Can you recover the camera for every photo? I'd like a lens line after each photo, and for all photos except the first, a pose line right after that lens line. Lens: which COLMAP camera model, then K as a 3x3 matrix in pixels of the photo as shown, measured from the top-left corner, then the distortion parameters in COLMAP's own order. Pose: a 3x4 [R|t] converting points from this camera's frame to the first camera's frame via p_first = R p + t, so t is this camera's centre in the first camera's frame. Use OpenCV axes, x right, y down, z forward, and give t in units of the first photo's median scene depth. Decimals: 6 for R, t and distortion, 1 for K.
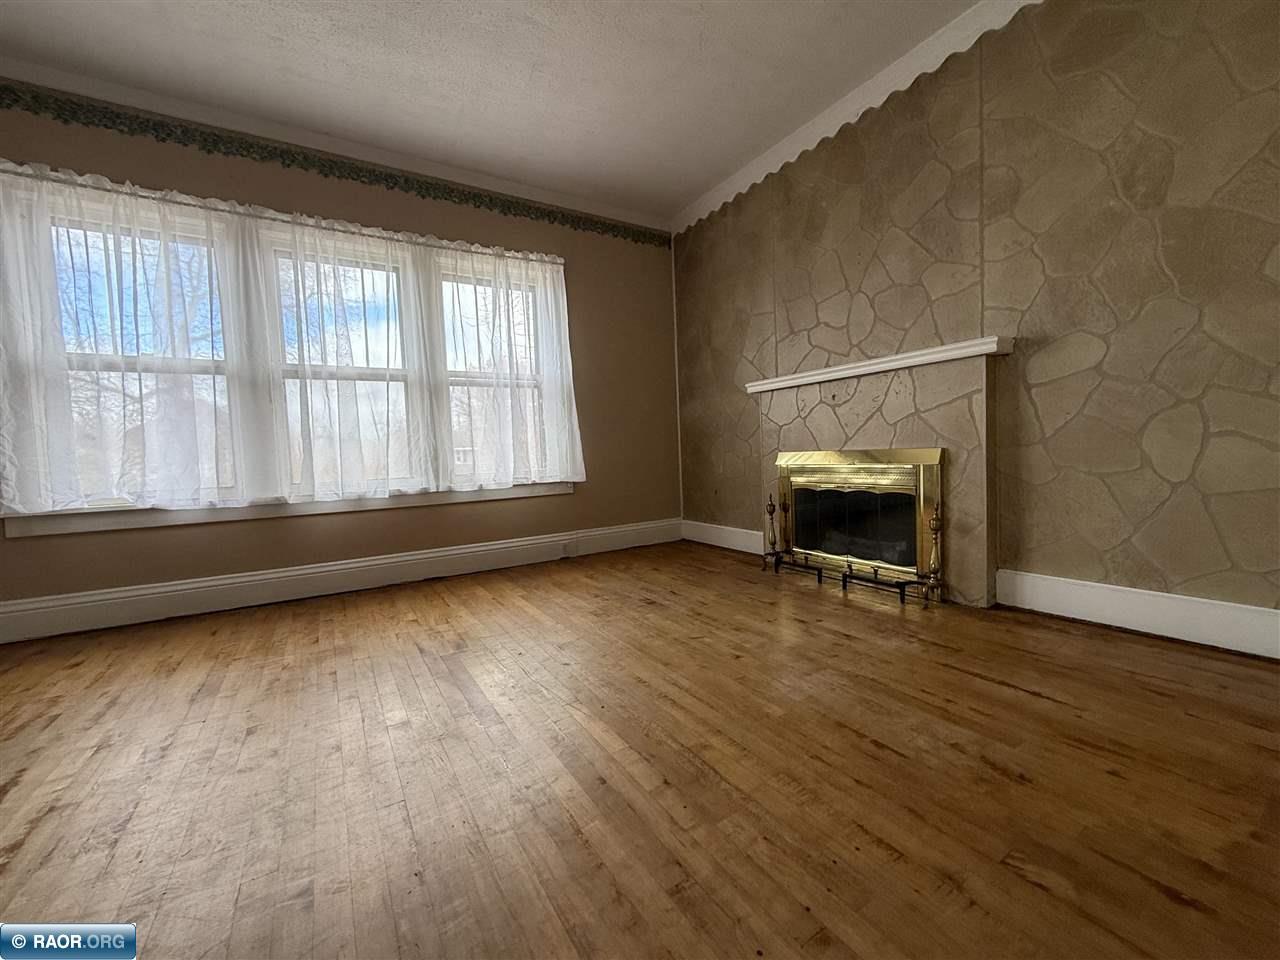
lens RADIAL K [[509.4, 0, 641.0], [0, 509.4, 478.8], [0, 0, 1]] dist [0.000313, 0.000198]
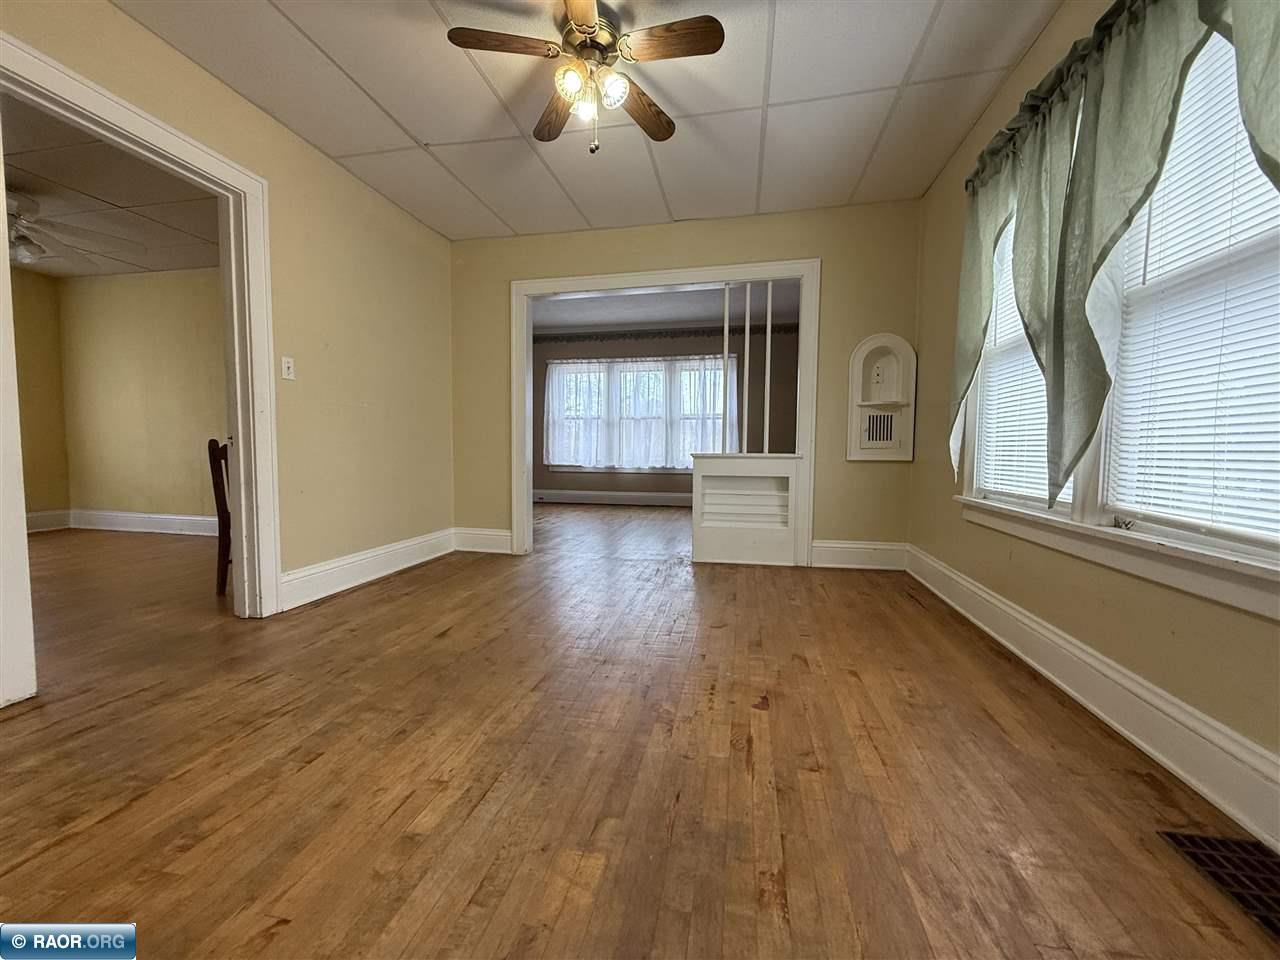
lens RADIAL K [[509.4, 0, 641.3], [0, 509.4, 478.8], [0, 0, 1]] dist [0.000313, 0.000198]
pose [[0.723909, 0.085120, -0.684624, 1.255820], [-0.066579, 0.996347, 0.053477, -0.046298], [0.686675, 0.006869, 0.726932, -0.858146]]
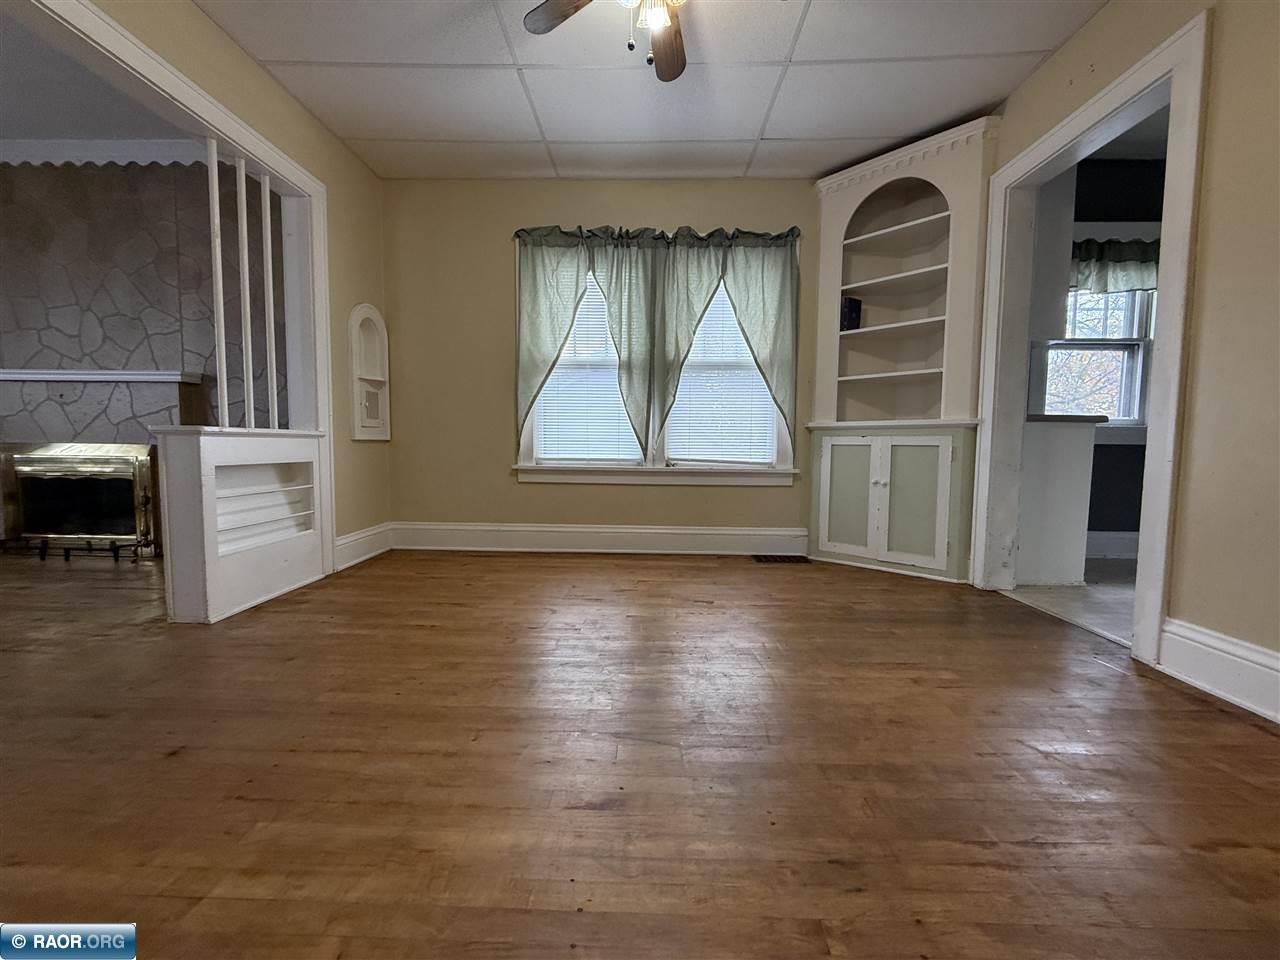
lens RADIAL K [[509.4, 0, 635.2], [0, 509.4, 477.8], [0, 0, 1]] dist [0.000313, 0.000198]
pose [[0.560275, -0.009706, 0.828250, 0.151232], [0.006129, 0.999953, 0.007572, 0.021806], [-0.828284, 0.000834, 0.560308, -0.706887]]
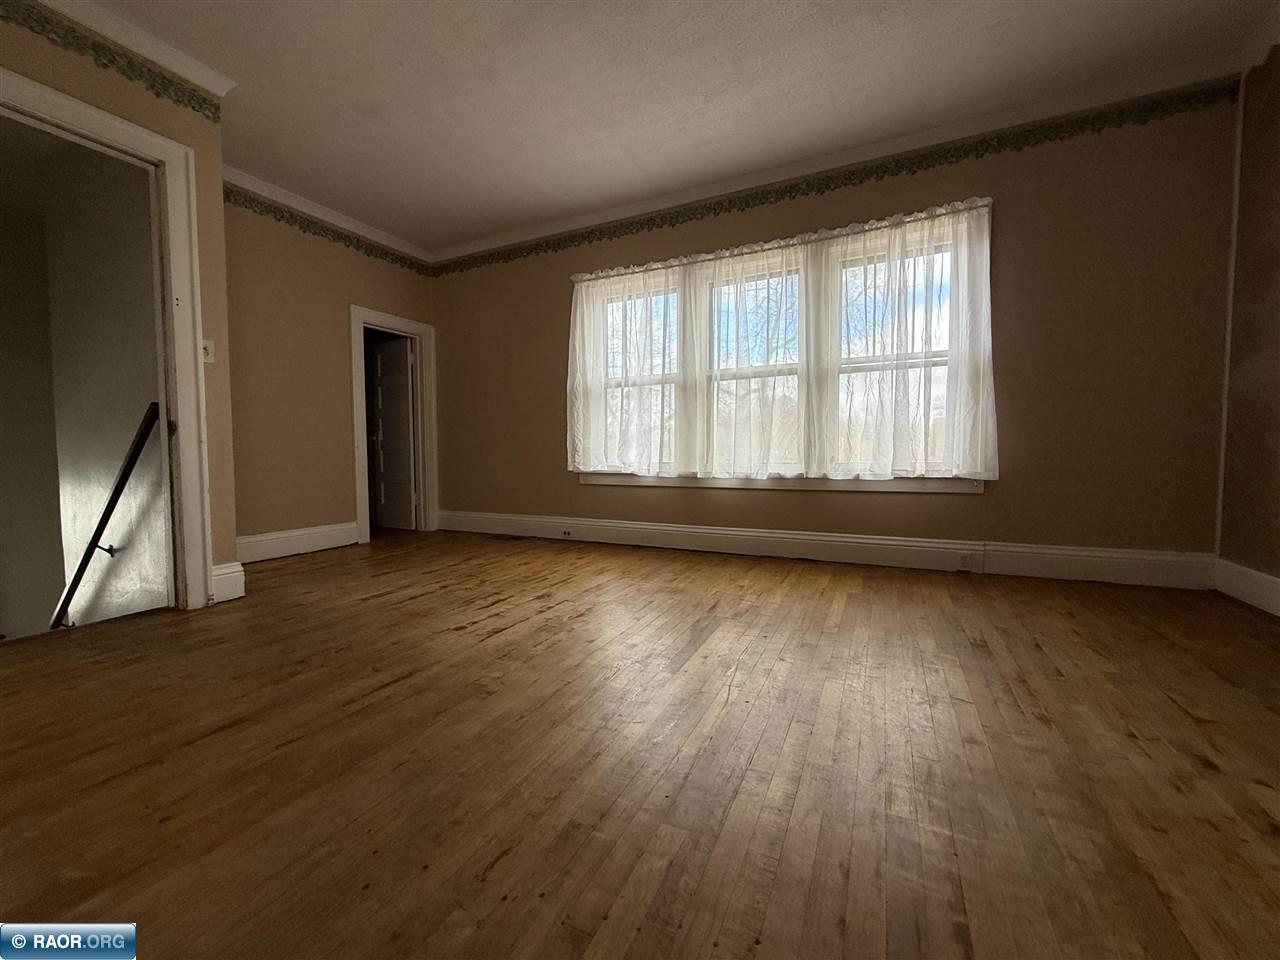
lens RADIAL K [[509.4, 0, 638.8], [0, 509.4, 478.2], [0, 0, 1]] dist [0.000313, 0.000198]
pose [[0.536473, 0.074120, -0.840656, 0.335135], [-0.058353, 0.997009, 0.050667, -0.007702], [0.841898, 0.021873, 0.539193, 0.164592]]
